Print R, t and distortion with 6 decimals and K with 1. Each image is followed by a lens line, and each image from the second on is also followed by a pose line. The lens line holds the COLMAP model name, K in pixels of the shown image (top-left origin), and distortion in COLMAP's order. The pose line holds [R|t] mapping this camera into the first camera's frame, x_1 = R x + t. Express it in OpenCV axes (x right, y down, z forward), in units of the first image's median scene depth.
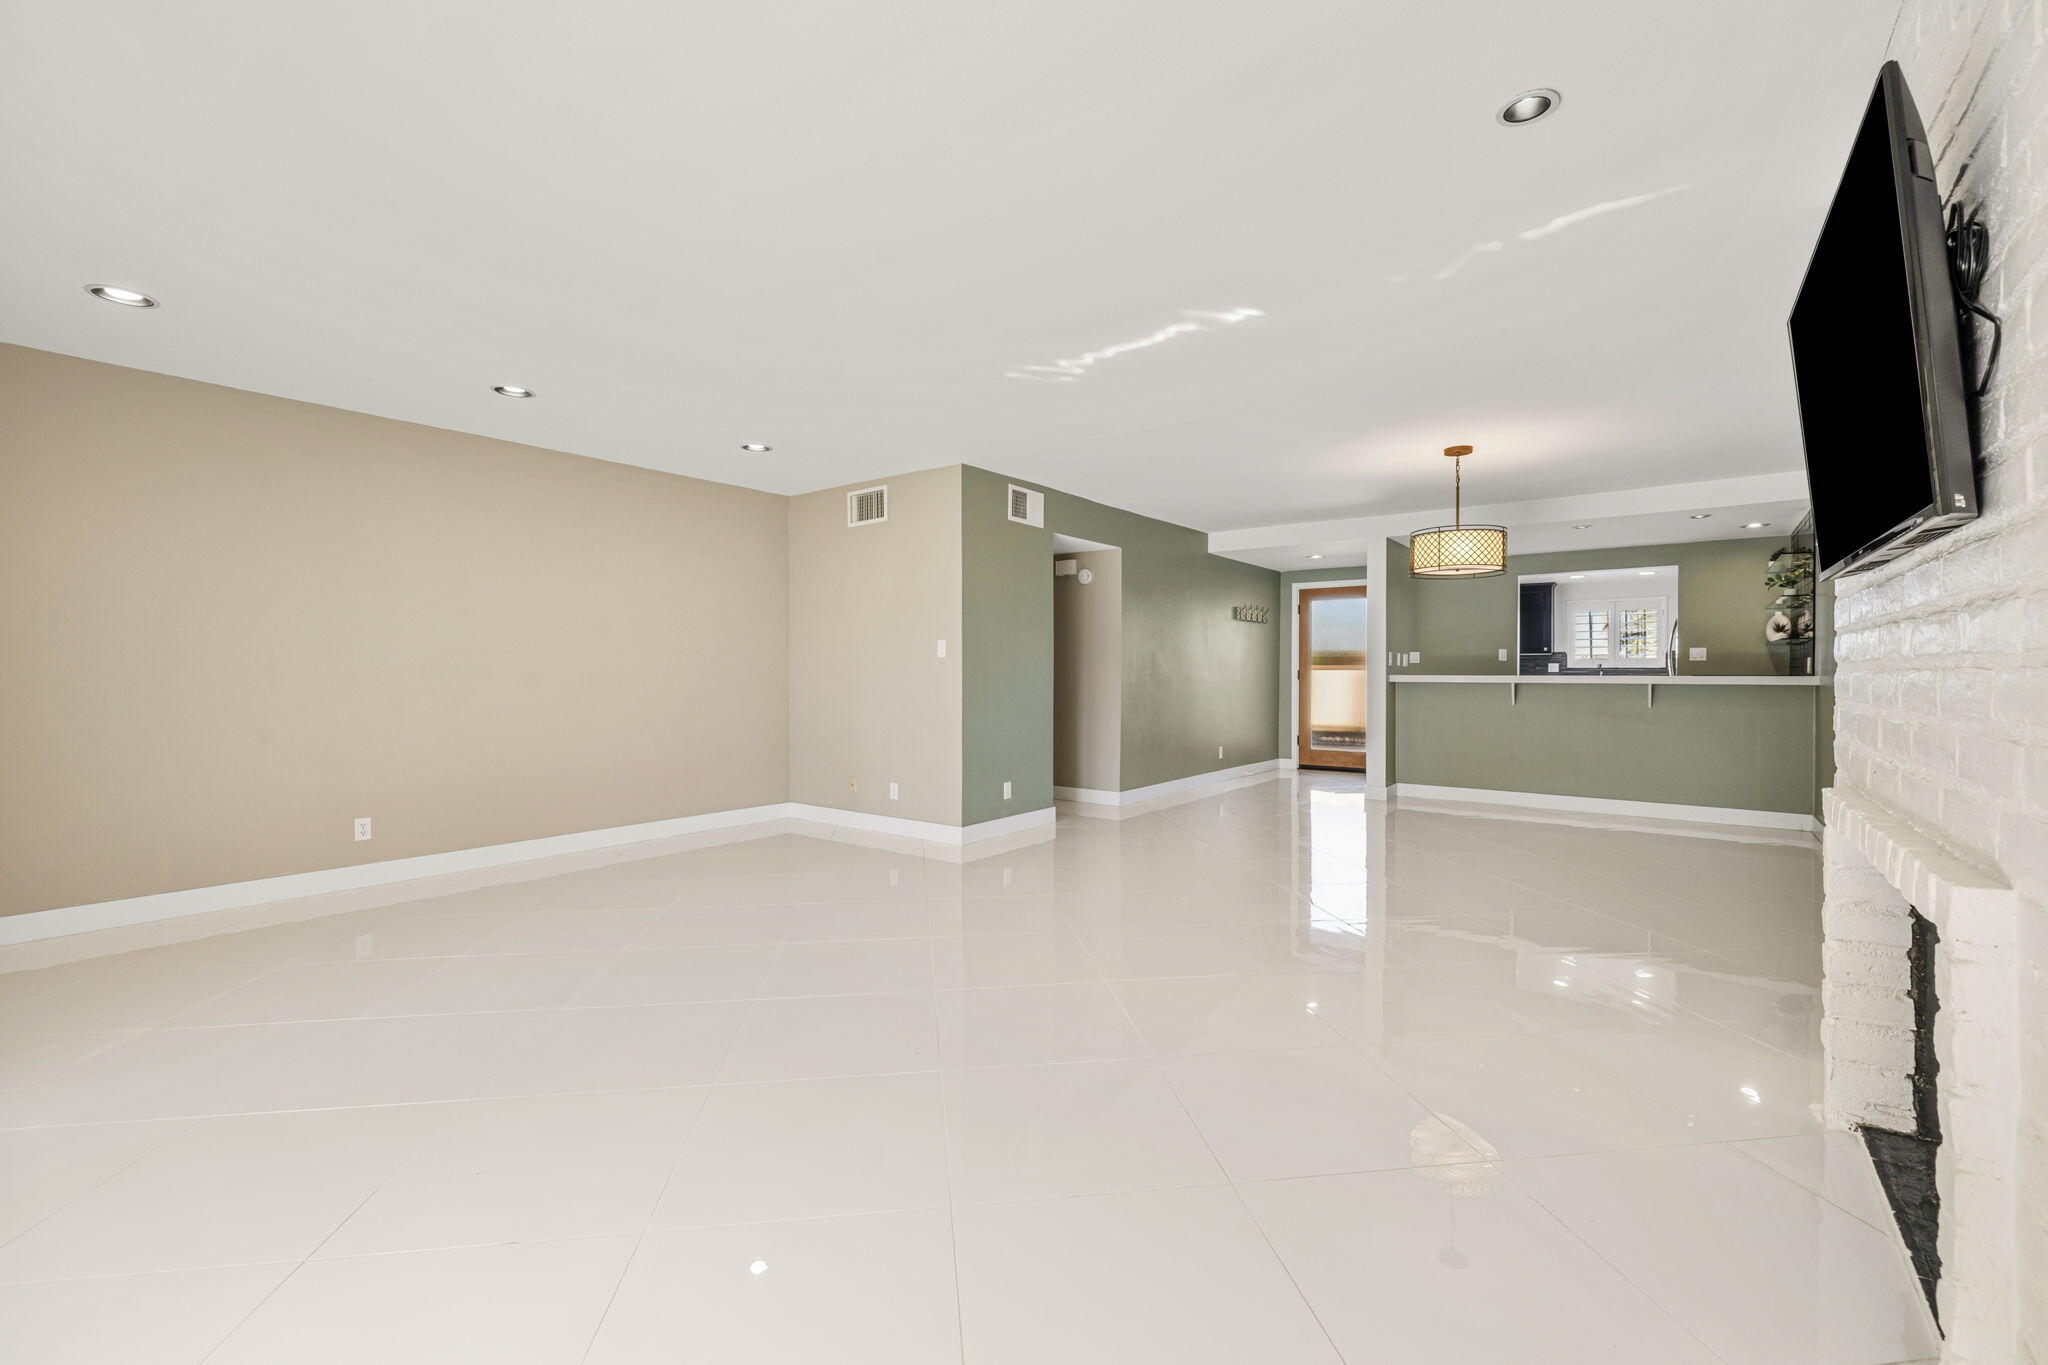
lens RADIAL K [[857.8, 0, 1026.6], [0, 857.8, 673.5], [0, 0, 1]] dist [0.000303, -0.000603]
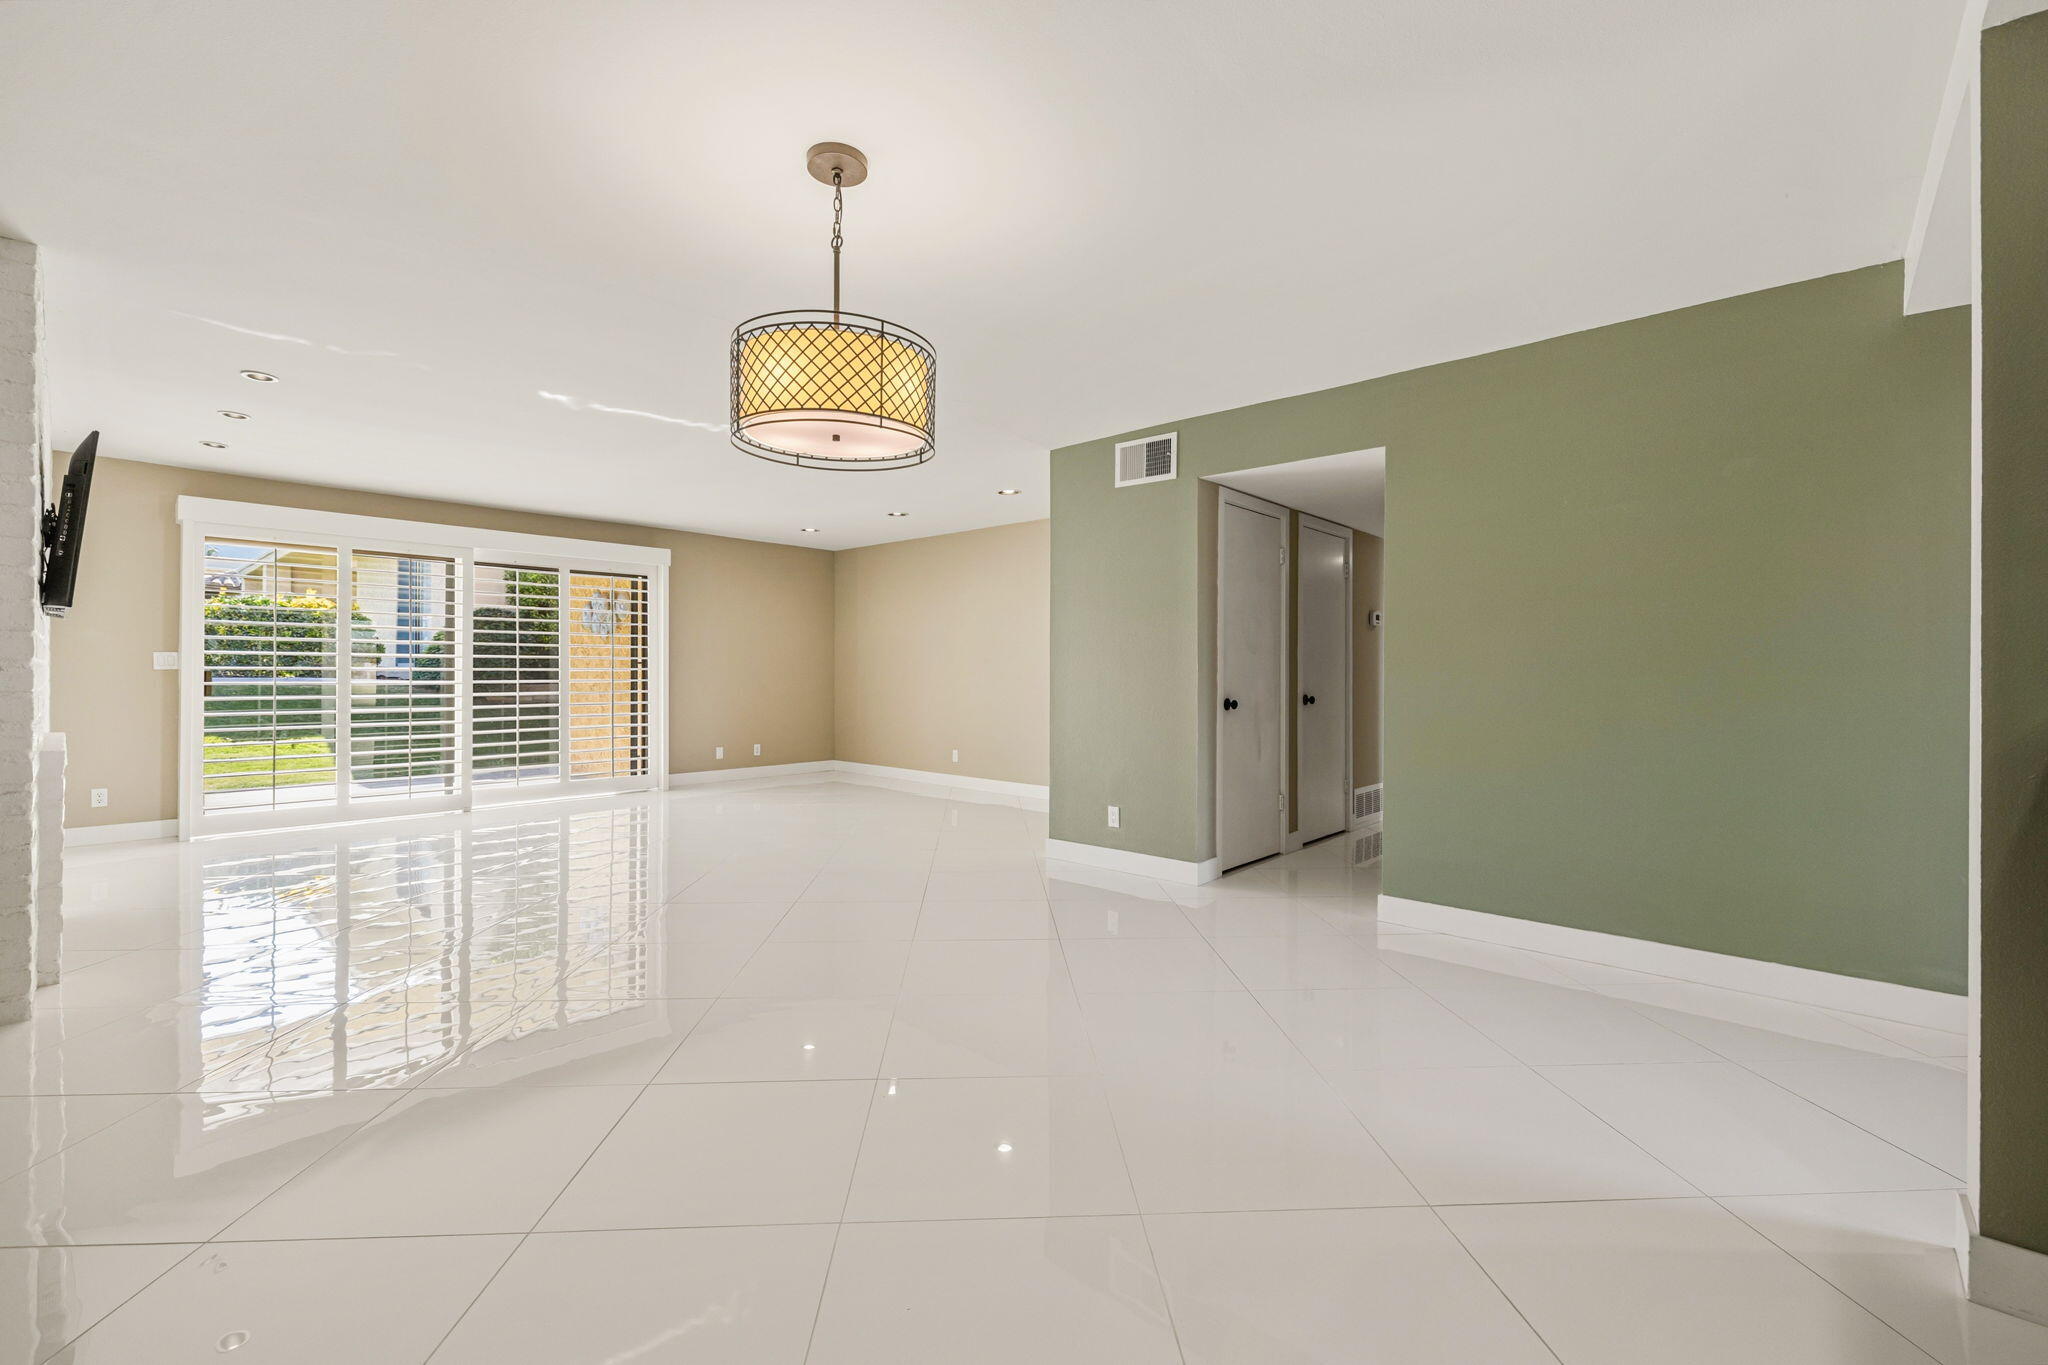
lens RADIAL K [[857.8, 0, 1026.6], [0, 857.8, 673.5], [0, 0, 1]] dist [0.000303, -0.000603]
pose [[-0.082439, 0.001604, -0.996595, 0.793911], [-0.005595, 0.999982, 0.002072, -0.002490], [0.996580, 0.005747, -0.082429, 0.972856]]
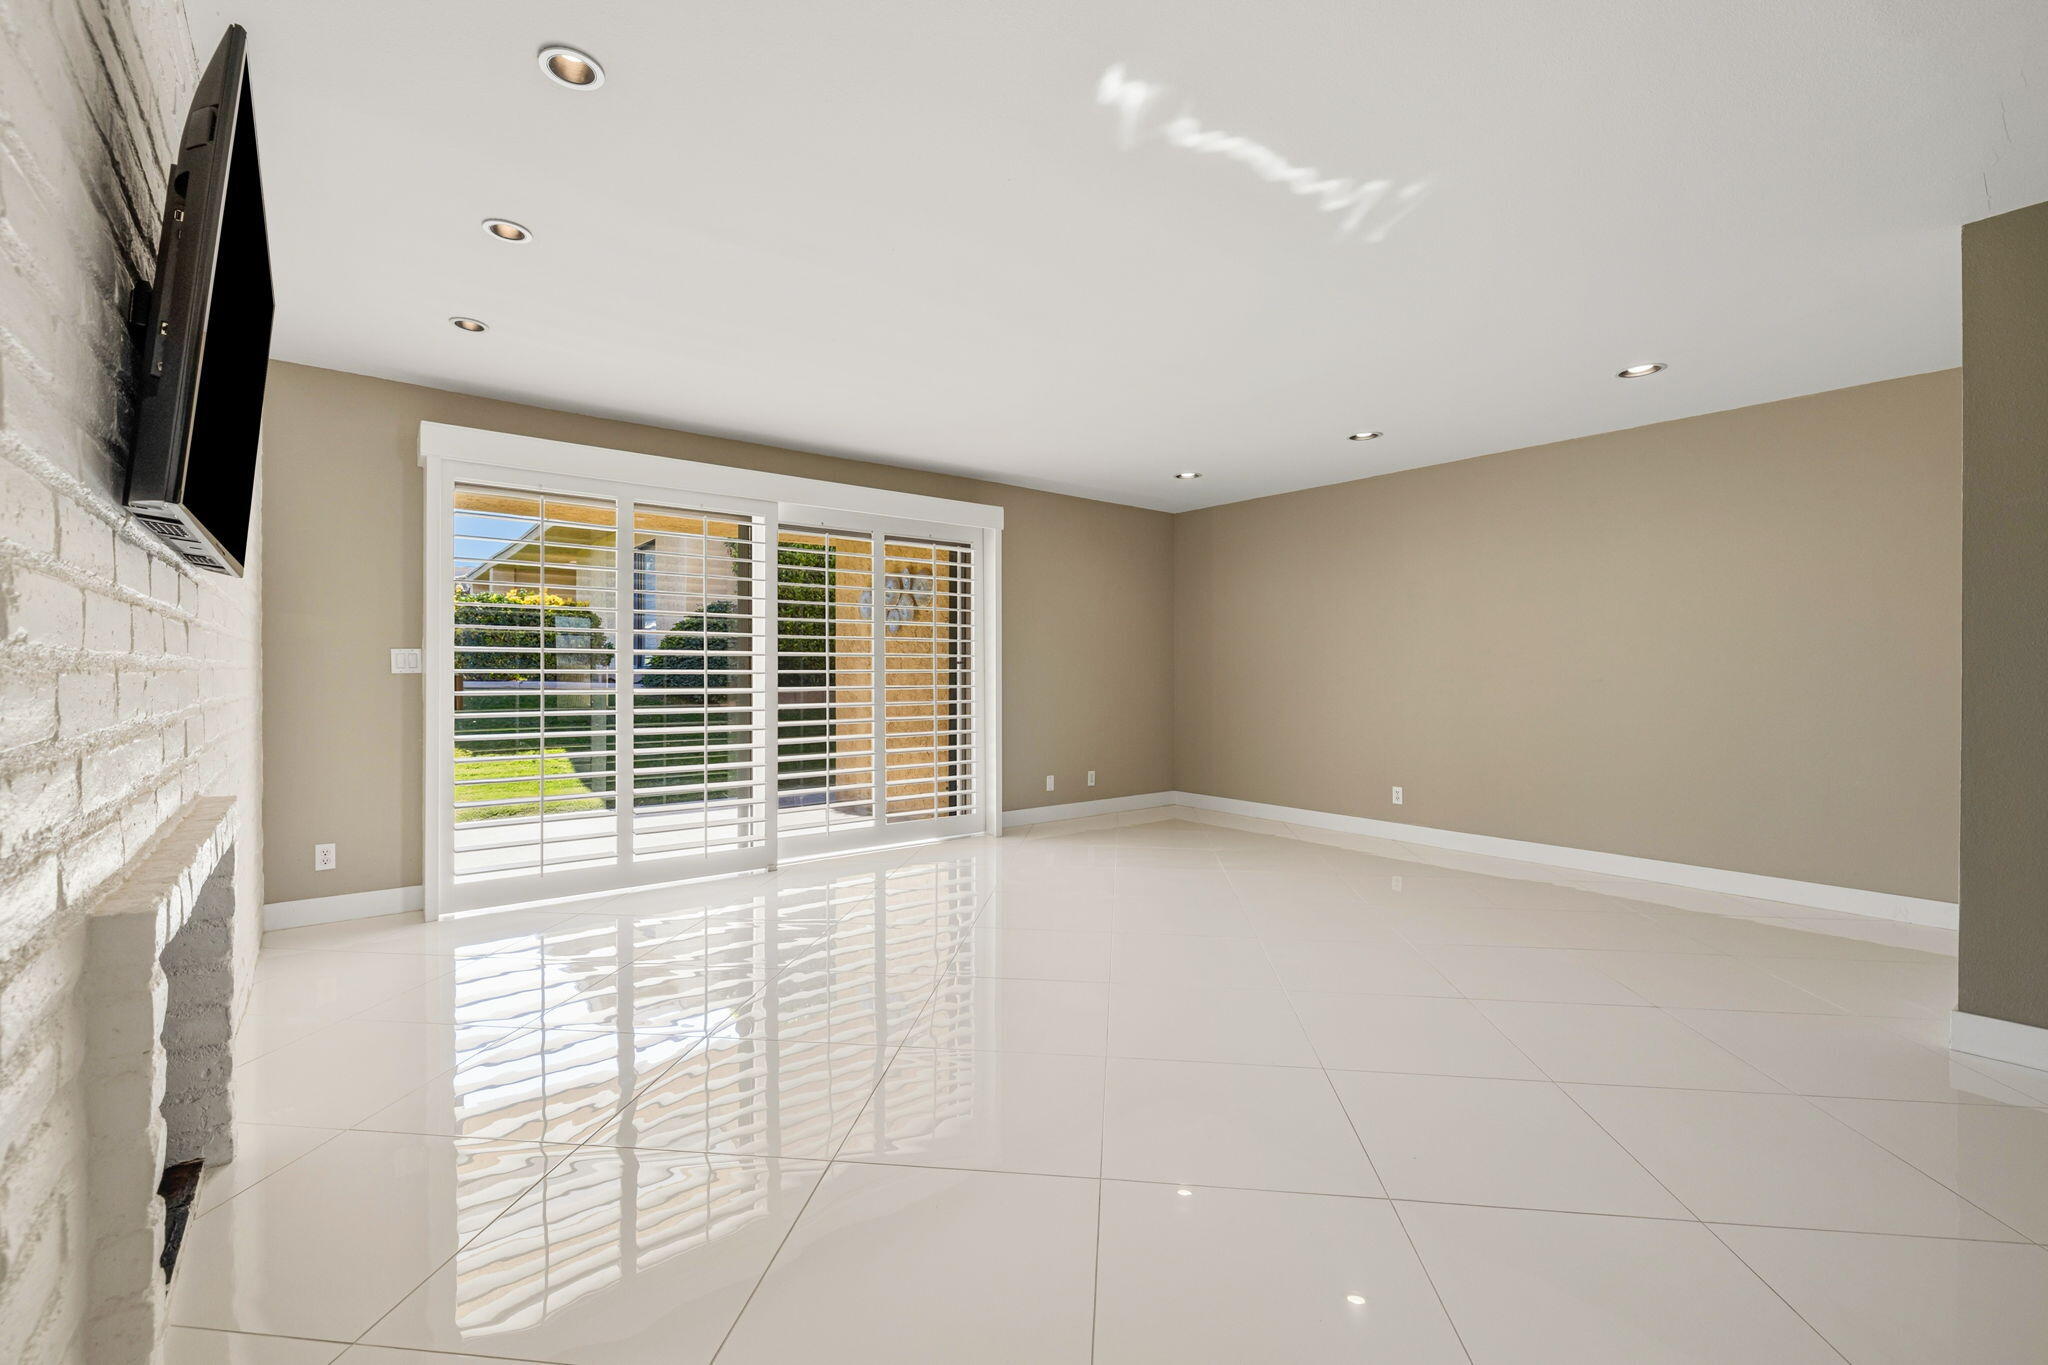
lens RADIAL K [[865.5, 0, 1027.6], [0, 865.5, 676.7], [0, 0, 1]] dist [-0.013481, 0.000337]
pose [[-0.243465, 0.005219, -0.969896, 0.458607], [-0.003768, 0.999973, 0.006327, -0.002912], [0.969902, 0.005195, -0.243438, 0.578274]]
